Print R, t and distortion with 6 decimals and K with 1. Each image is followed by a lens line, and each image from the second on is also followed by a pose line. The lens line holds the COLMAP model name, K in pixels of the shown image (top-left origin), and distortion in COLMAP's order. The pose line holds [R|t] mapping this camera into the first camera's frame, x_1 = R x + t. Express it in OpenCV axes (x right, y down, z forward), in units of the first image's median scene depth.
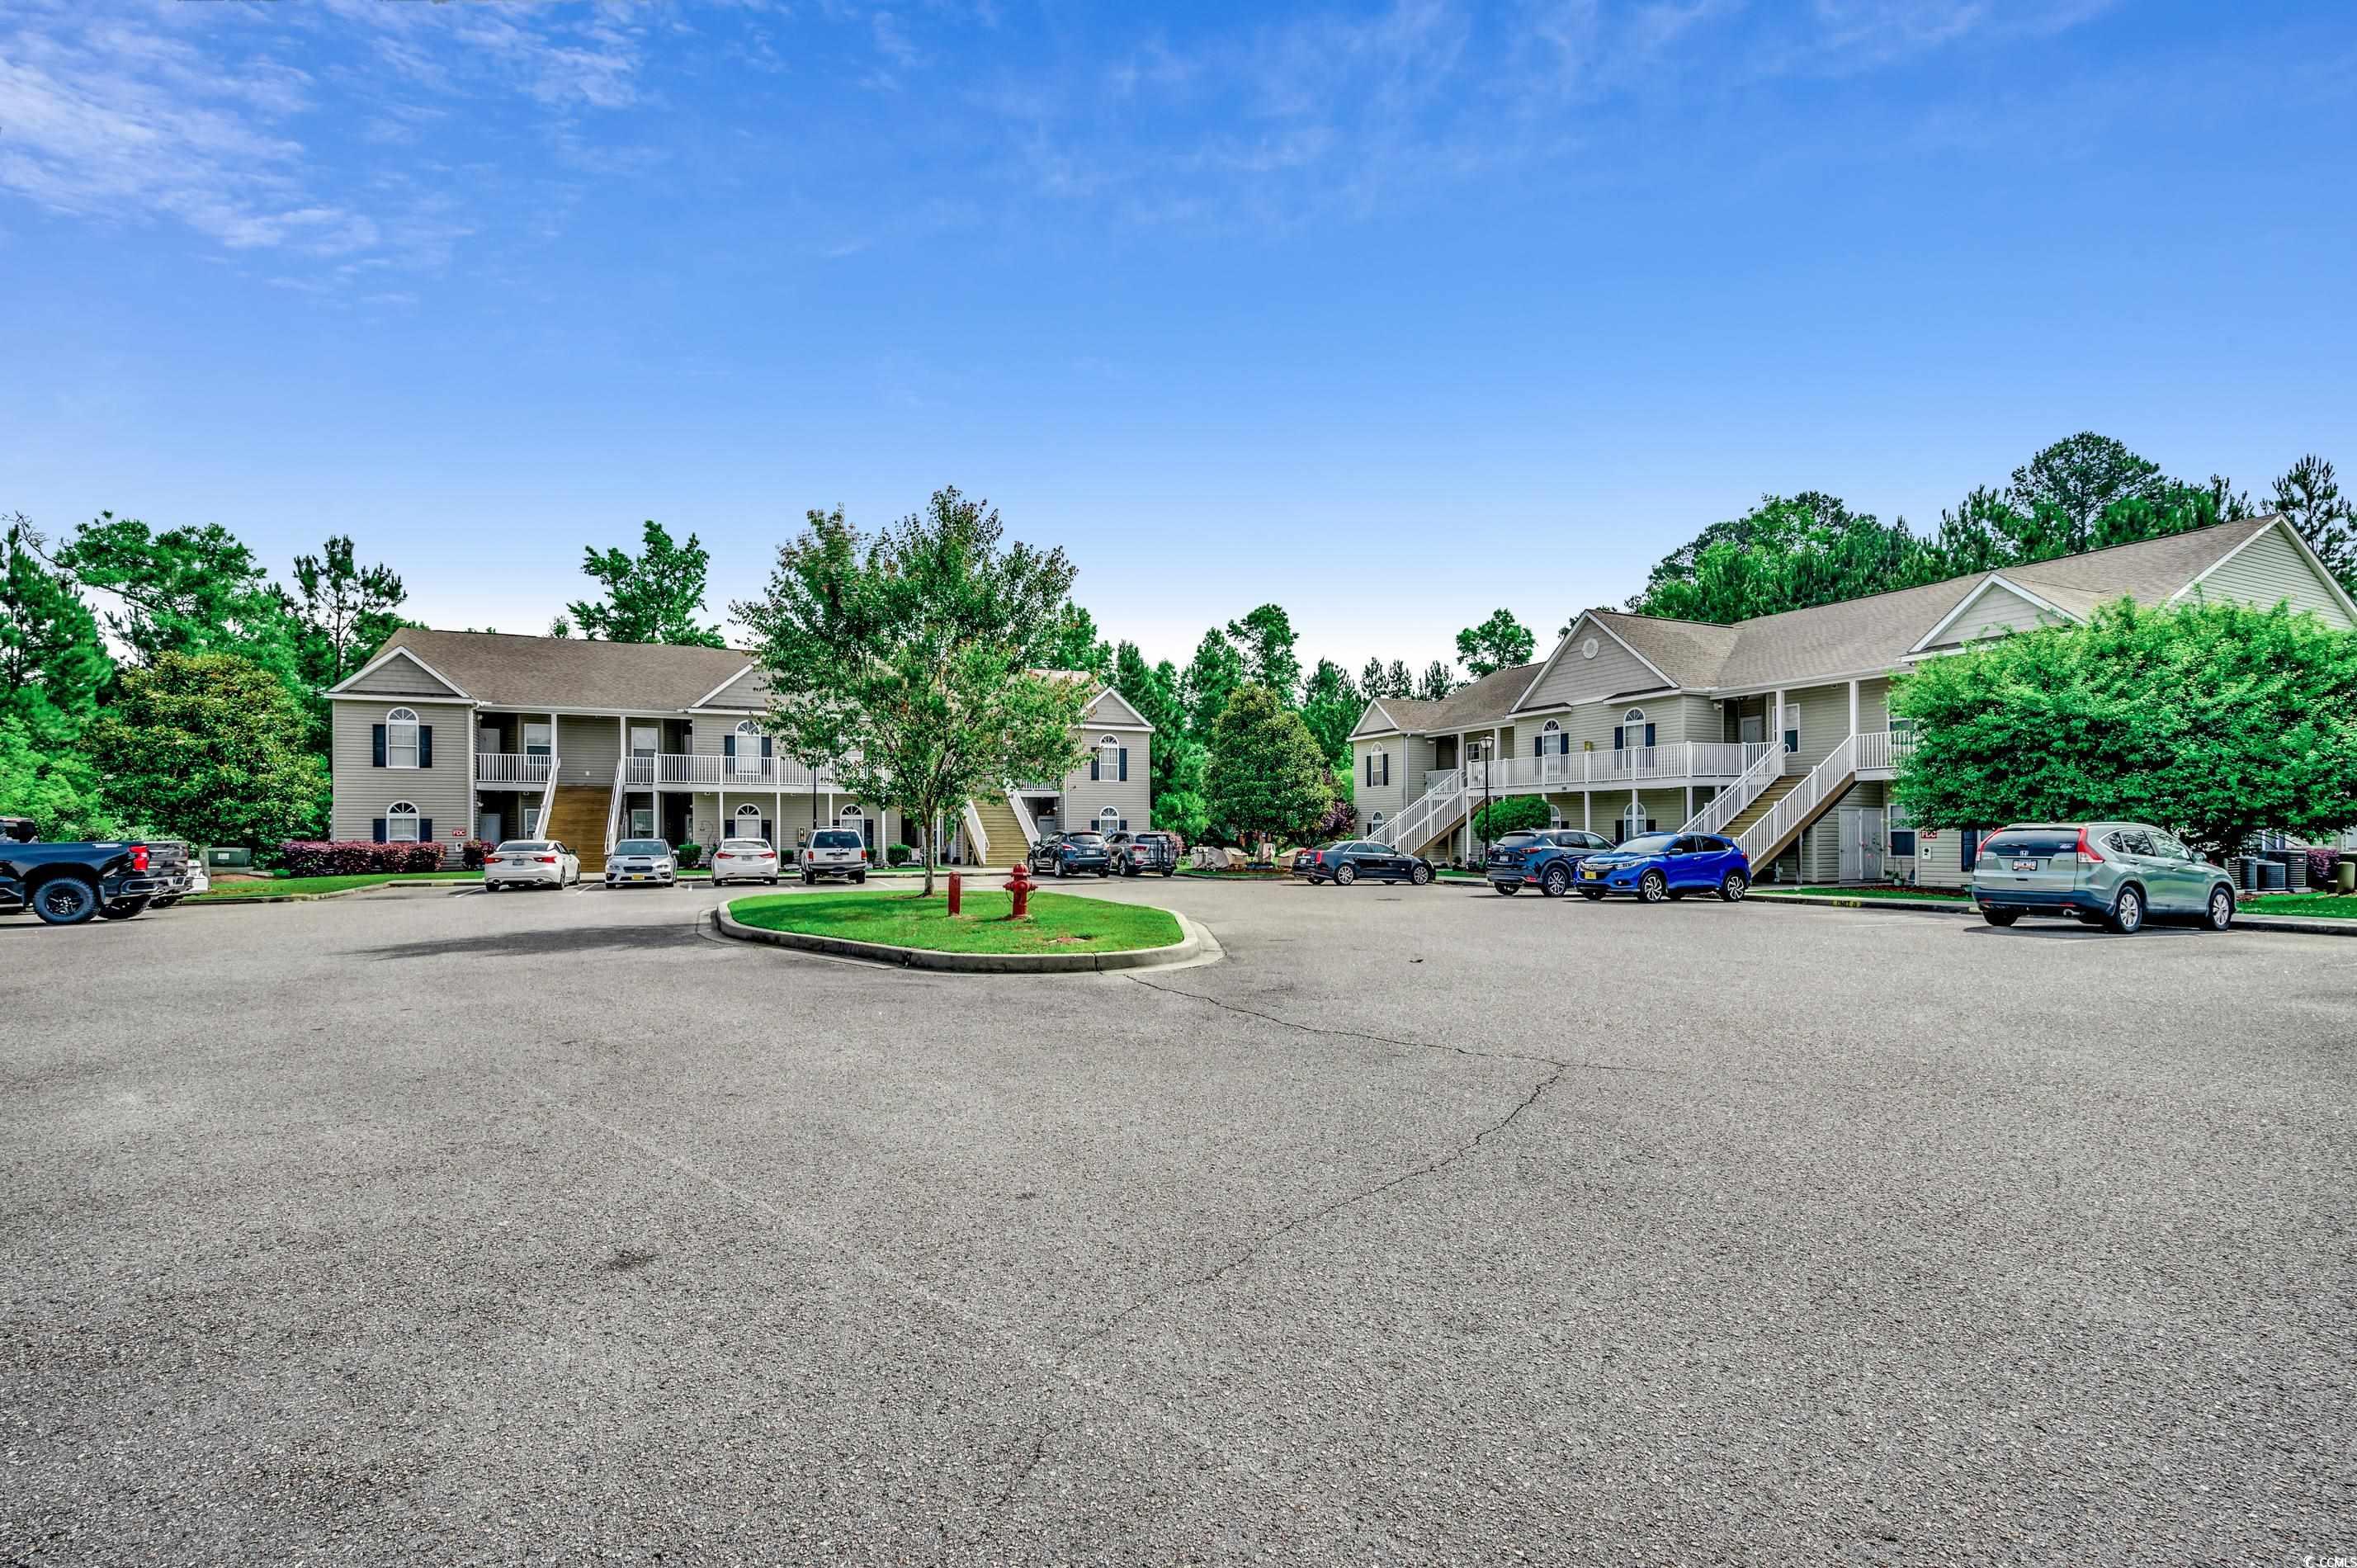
lens RADIAL K [[1049.5, 0, 1190.0], [0, 1049.5, 820.0], [0, 0, 1]] dist [0.000547, 0.000328]
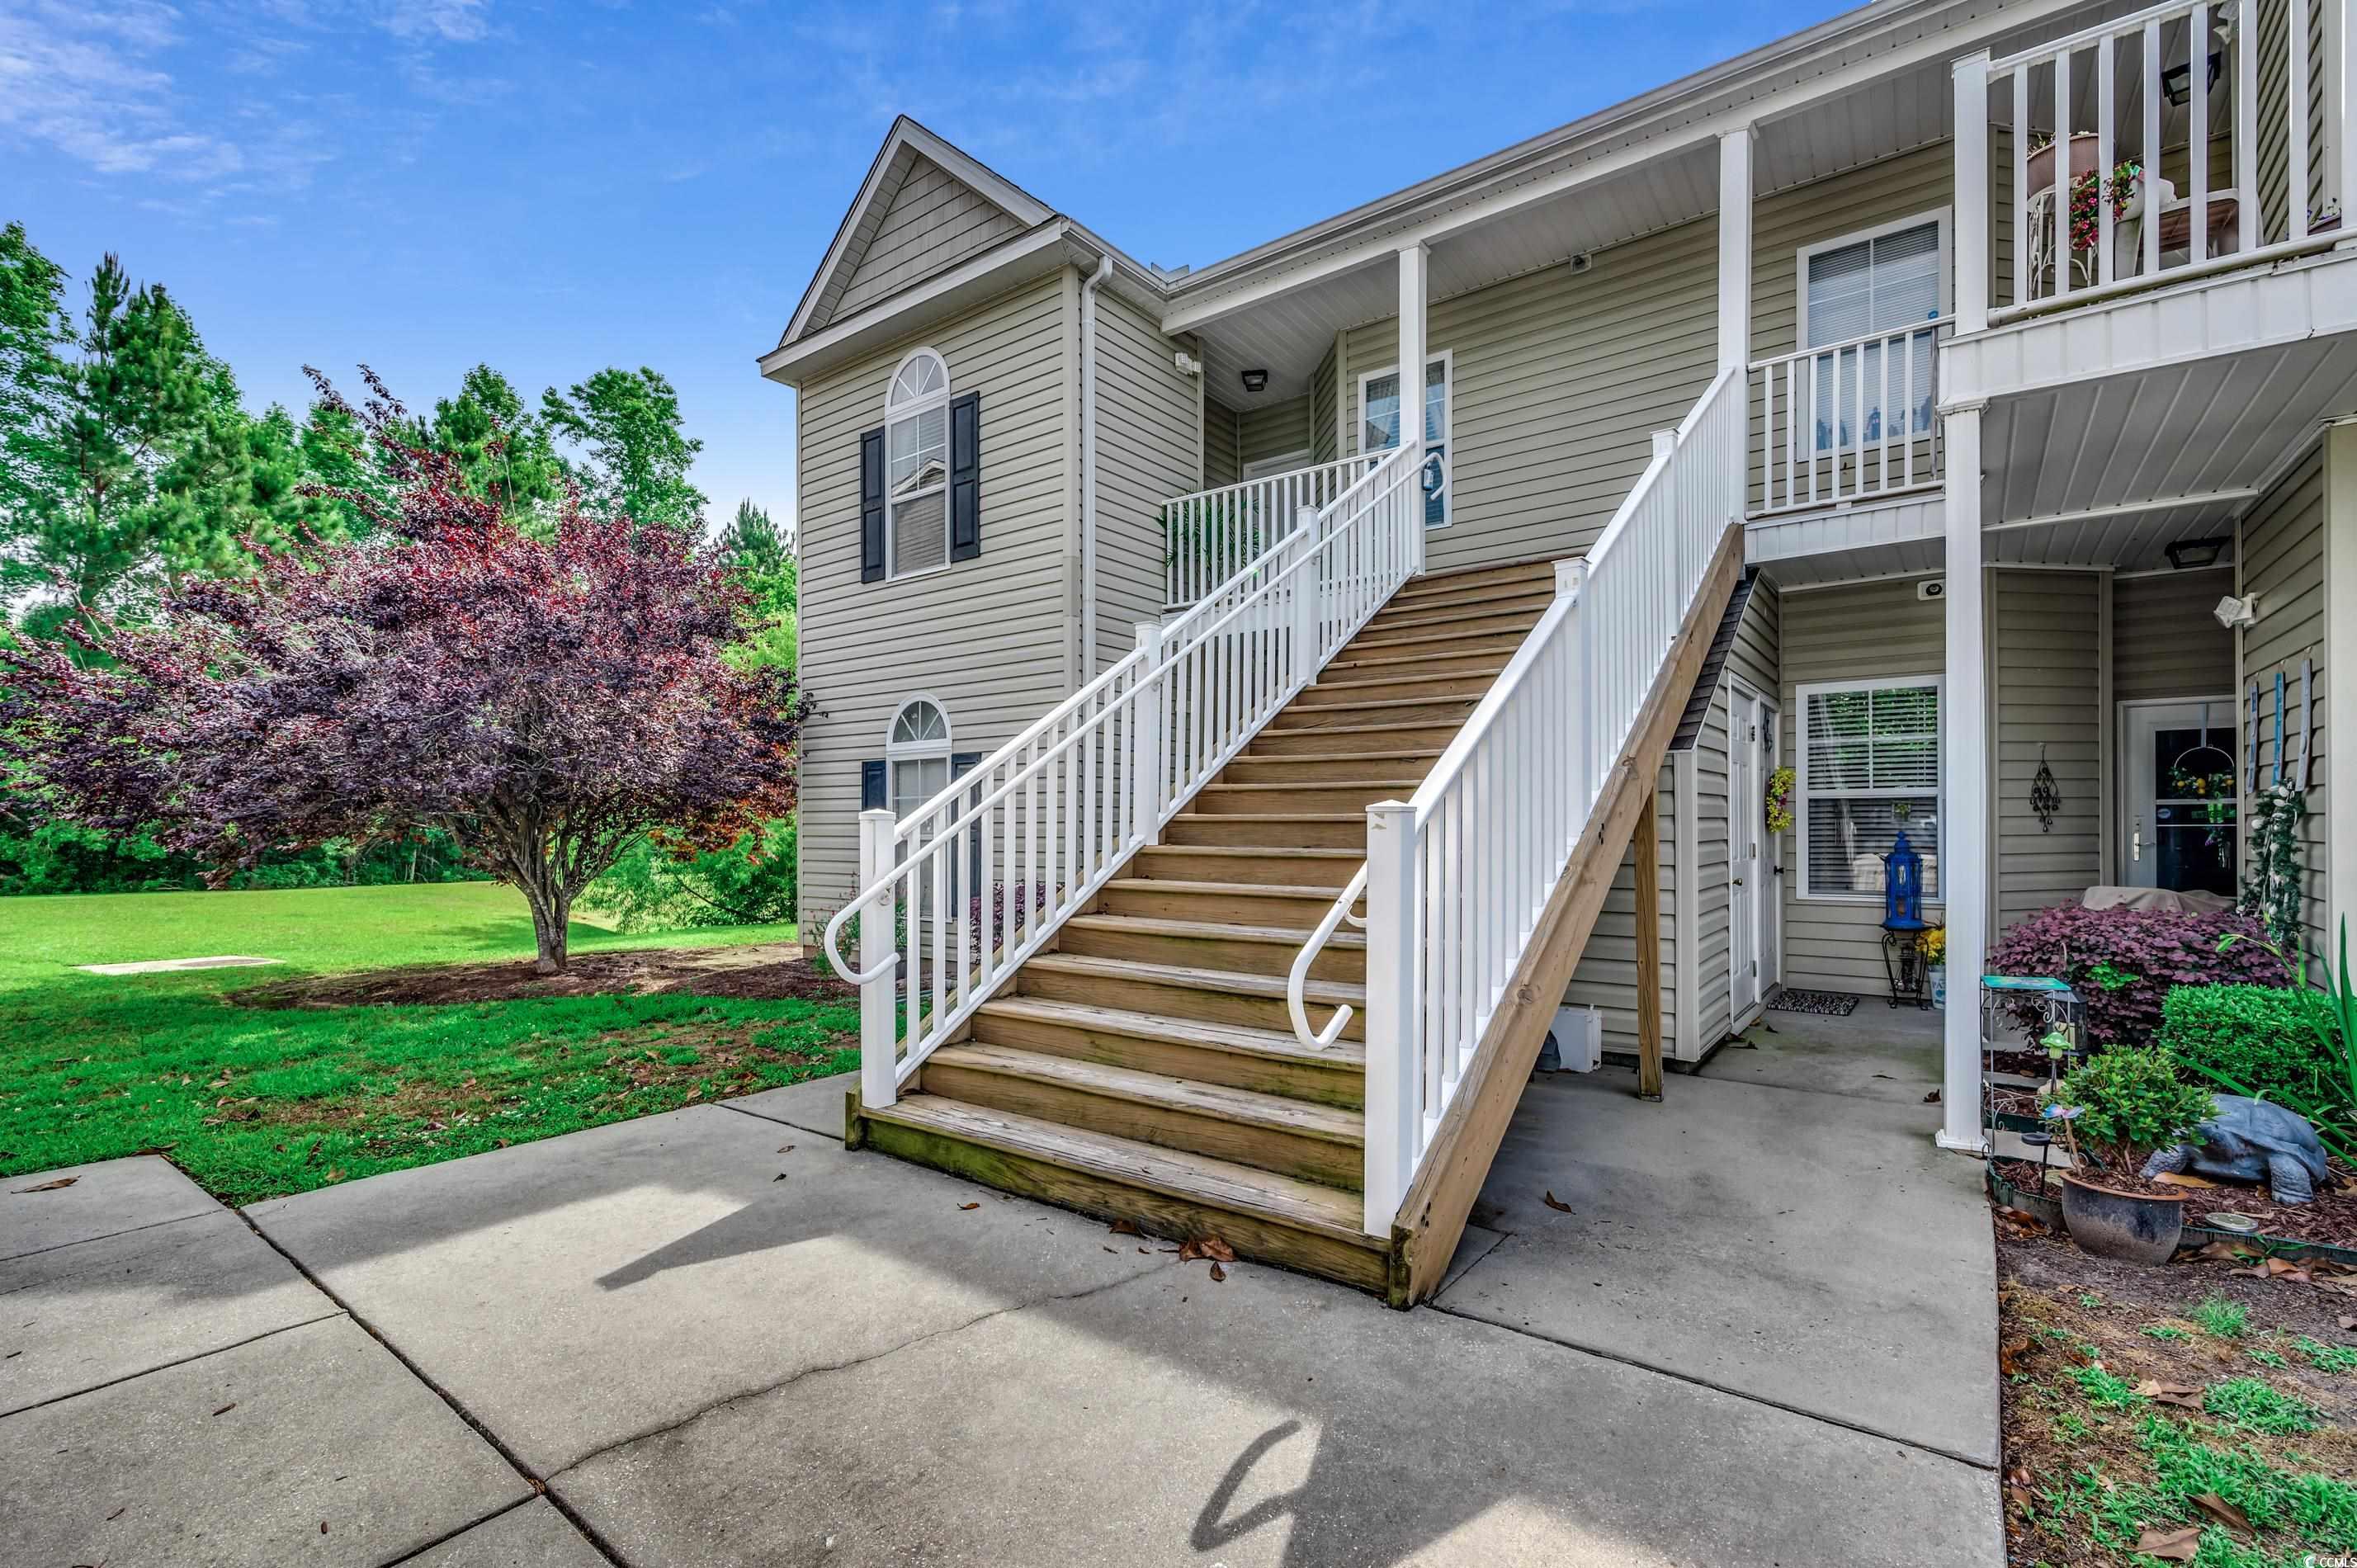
lens RADIAL K [[1049.5, 0, 1190.0], [0, 1049.5, 820.0], [0, 0, 1]] dist [0.000547, 0.000328]
pose [[0.878479, -0.001416, 0.477779, 0.072911], [-0.002339, 0.999971, 0.007265, 0.008100], [-0.477775, -0.007499, 0.878450, 0.454296]]
